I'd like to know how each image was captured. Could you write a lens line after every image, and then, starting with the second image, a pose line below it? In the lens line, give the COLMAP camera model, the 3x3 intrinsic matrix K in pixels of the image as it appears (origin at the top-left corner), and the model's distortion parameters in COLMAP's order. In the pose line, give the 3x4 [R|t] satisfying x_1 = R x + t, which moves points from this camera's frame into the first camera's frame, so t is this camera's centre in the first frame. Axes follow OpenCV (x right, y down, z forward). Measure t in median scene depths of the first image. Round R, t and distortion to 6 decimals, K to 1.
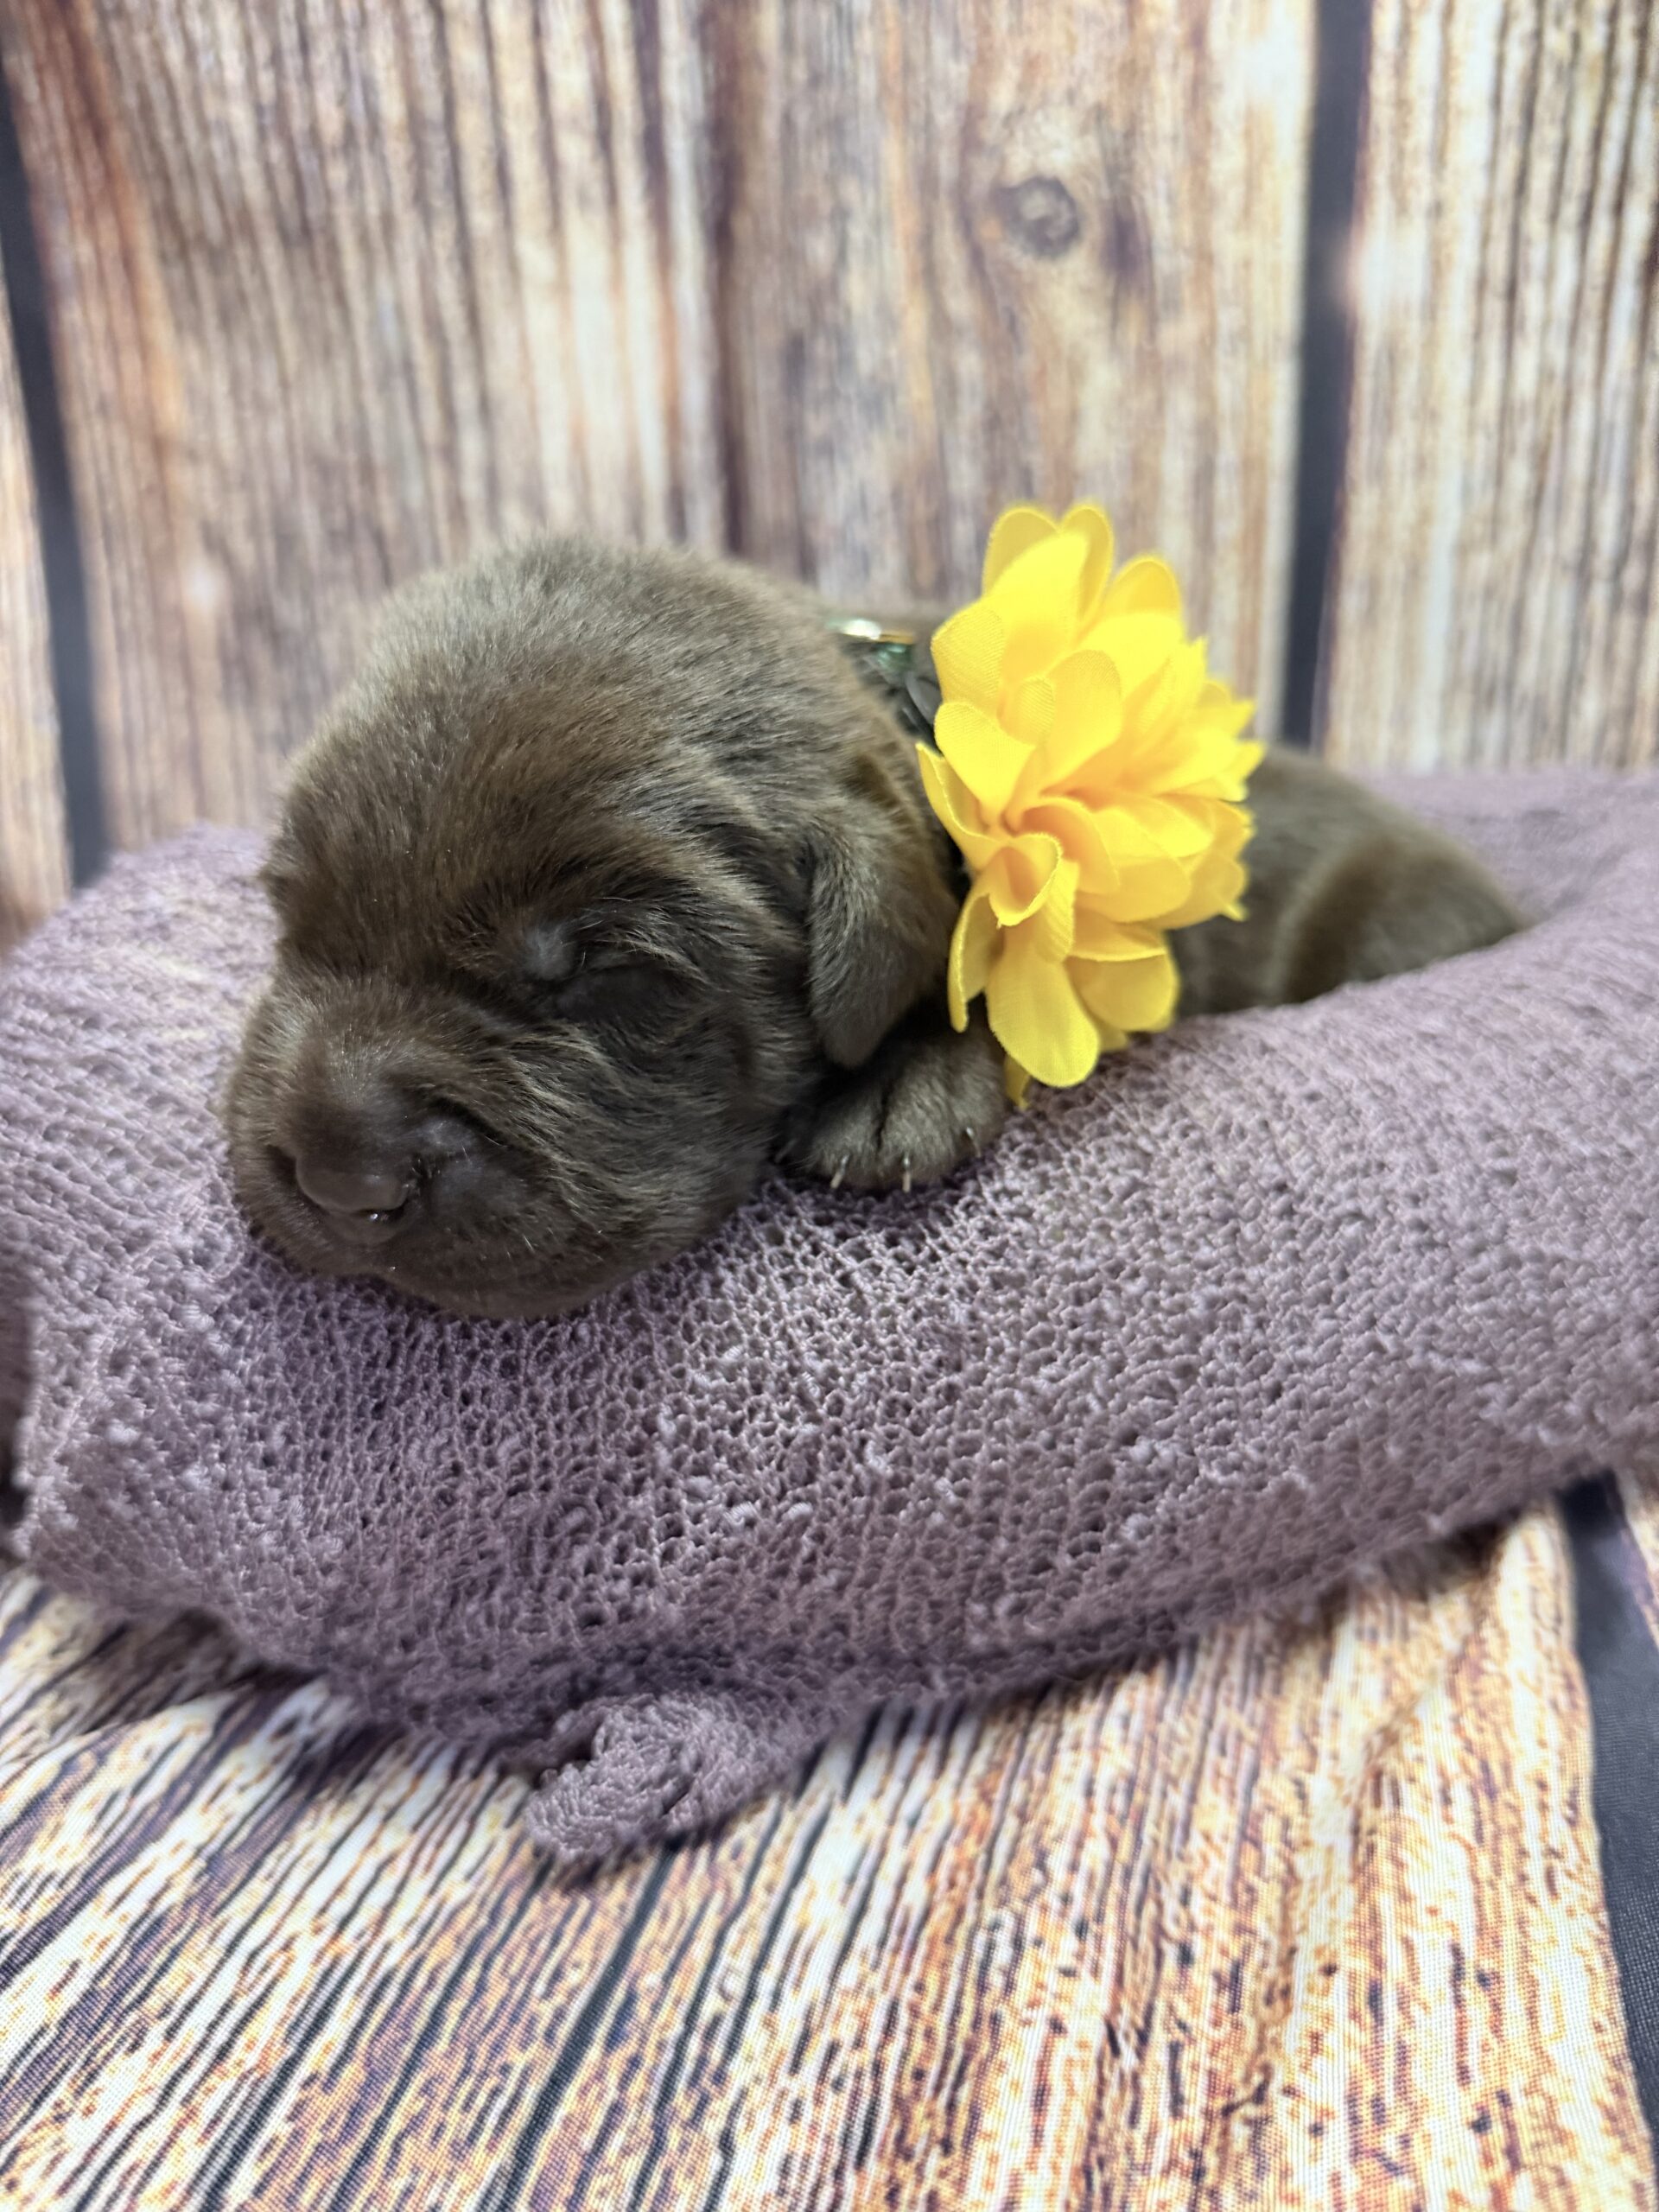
lens RADIAL K [[1603.7, 0, 829.5], [0, 1603.7, 1106.0], [0, 0, 1]] dist [-0.011537, -0.000267]
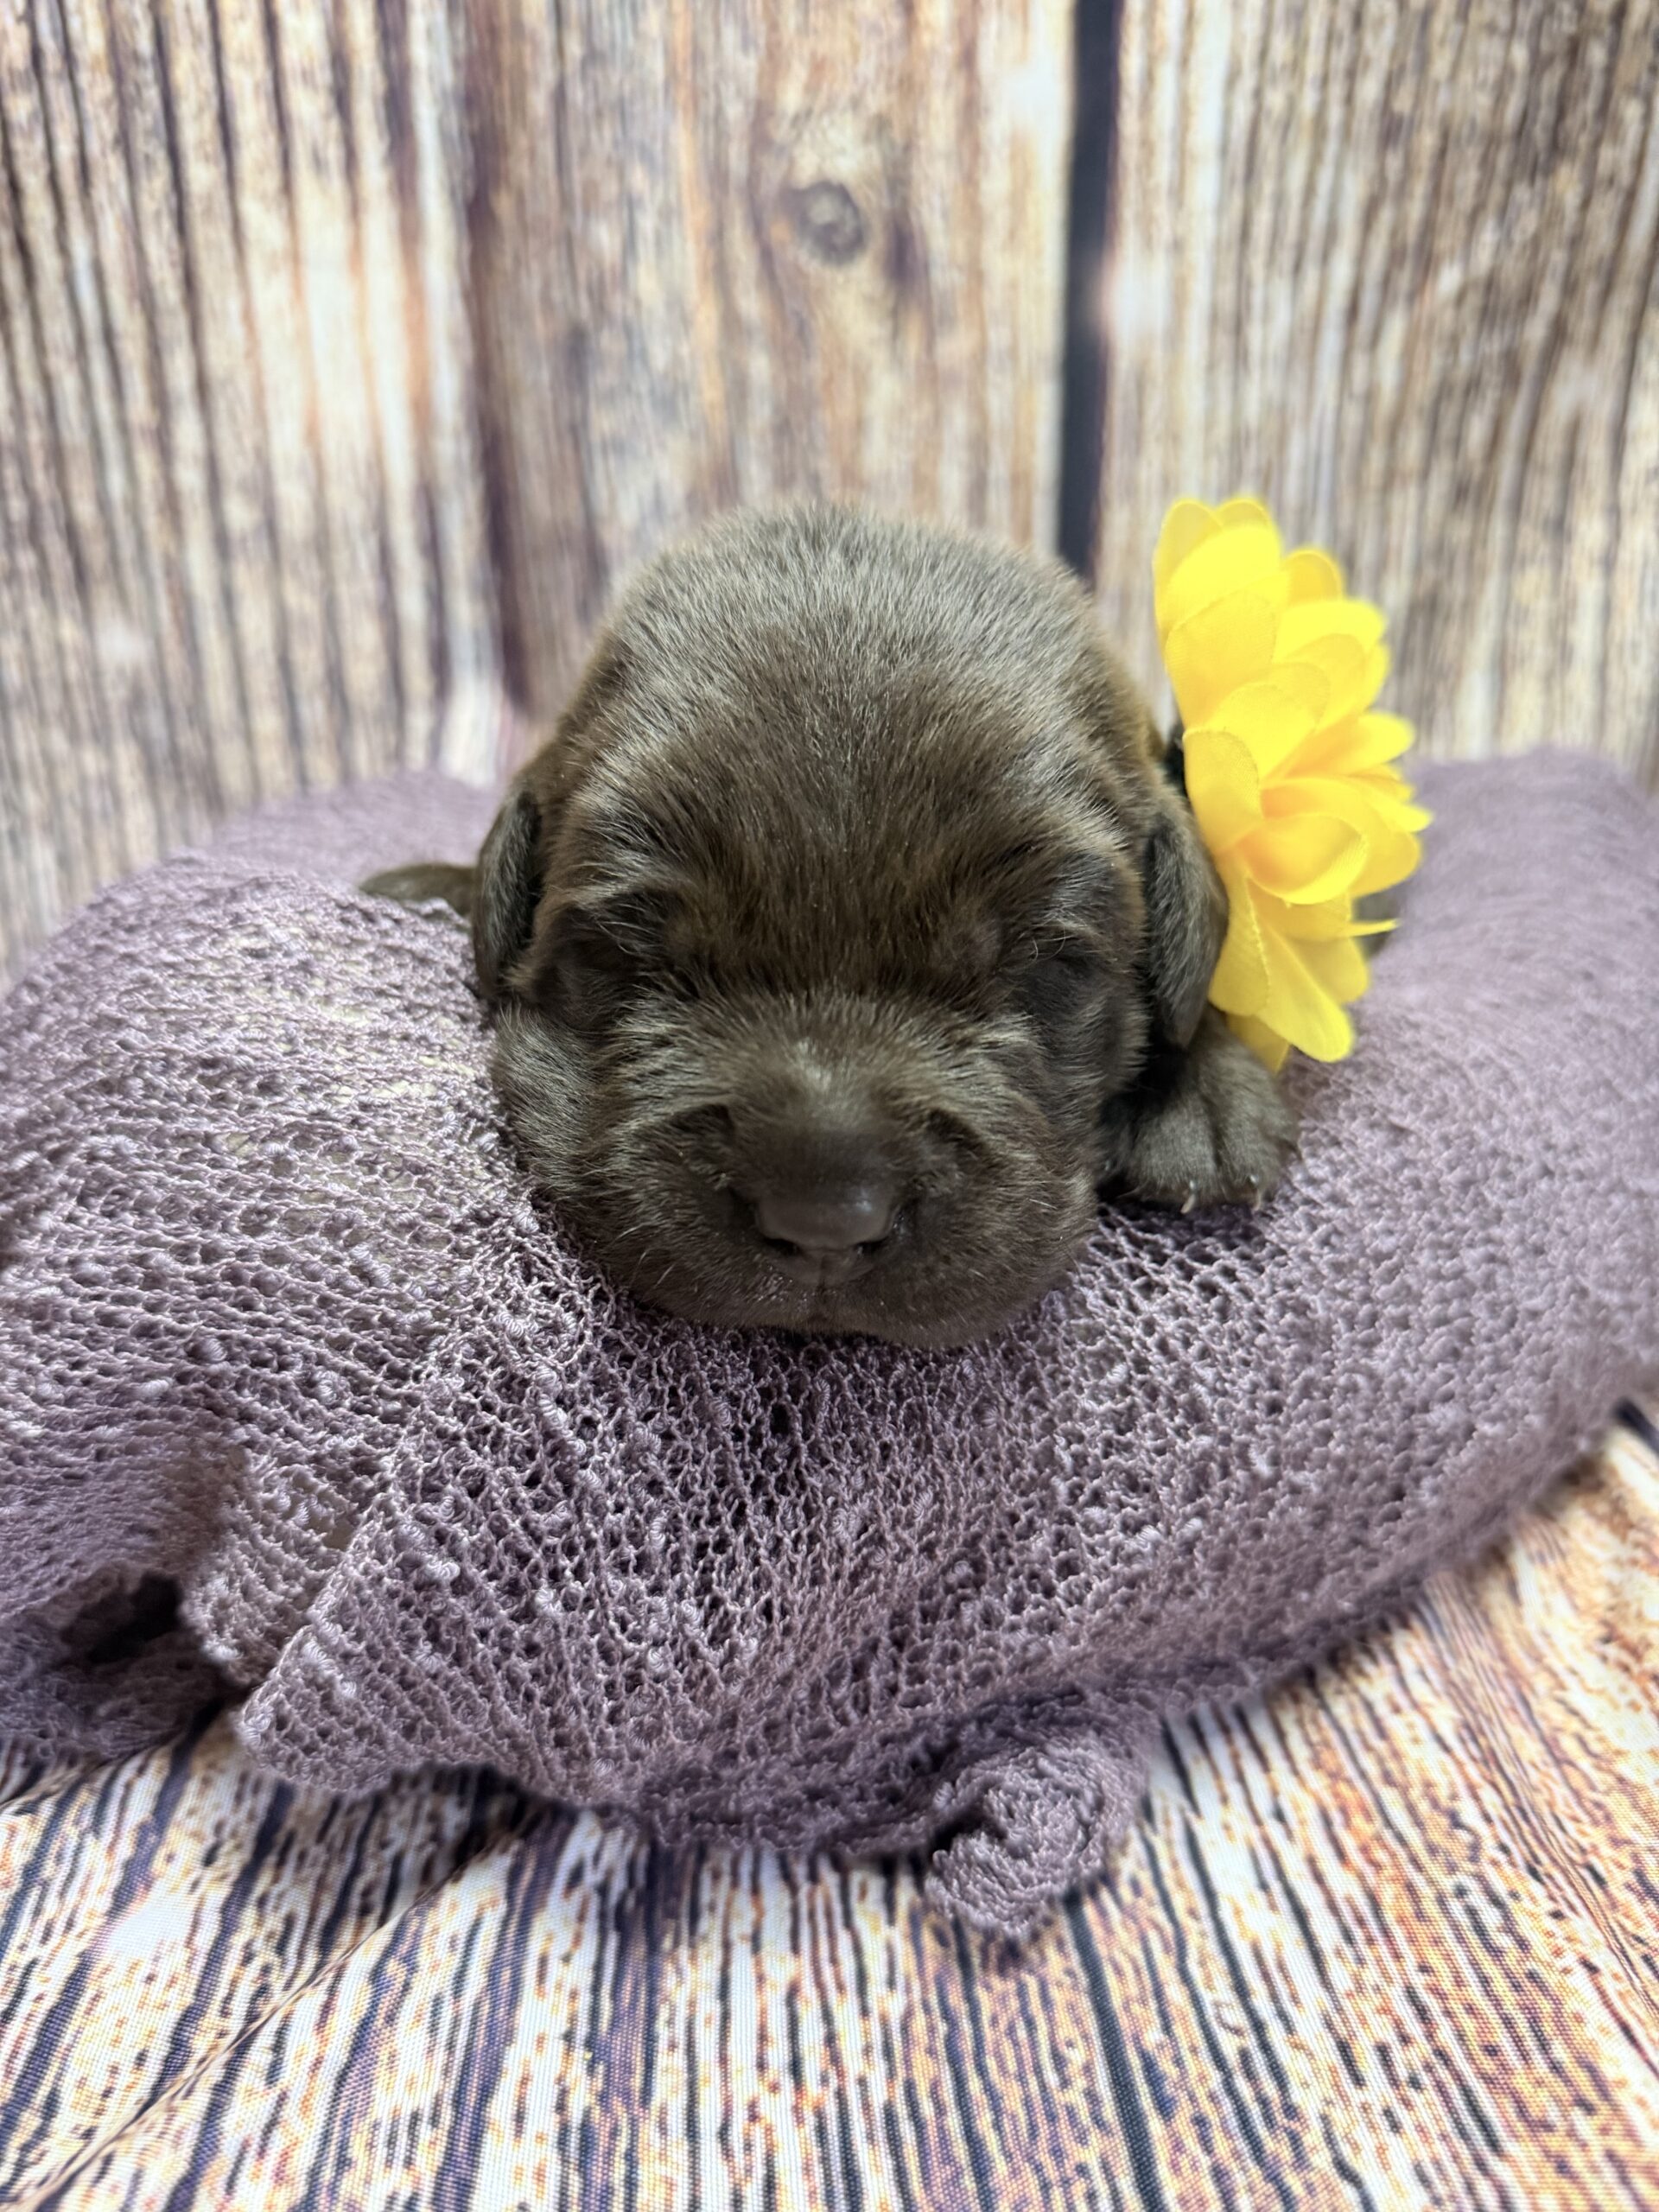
lens RADIAL K [[1618.6, 0, 832.9], [0, 1618.6, 1116.1], [0, 0, 1]] dist [-0.010485, 0.004177]
pose [[0.945899, -0.088701, 0.312103, -0.444617], [0.092200, 0.995734, 0.003557, -0.012334], [-0.311087, 0.025411, 0.950042, 0.116137]]
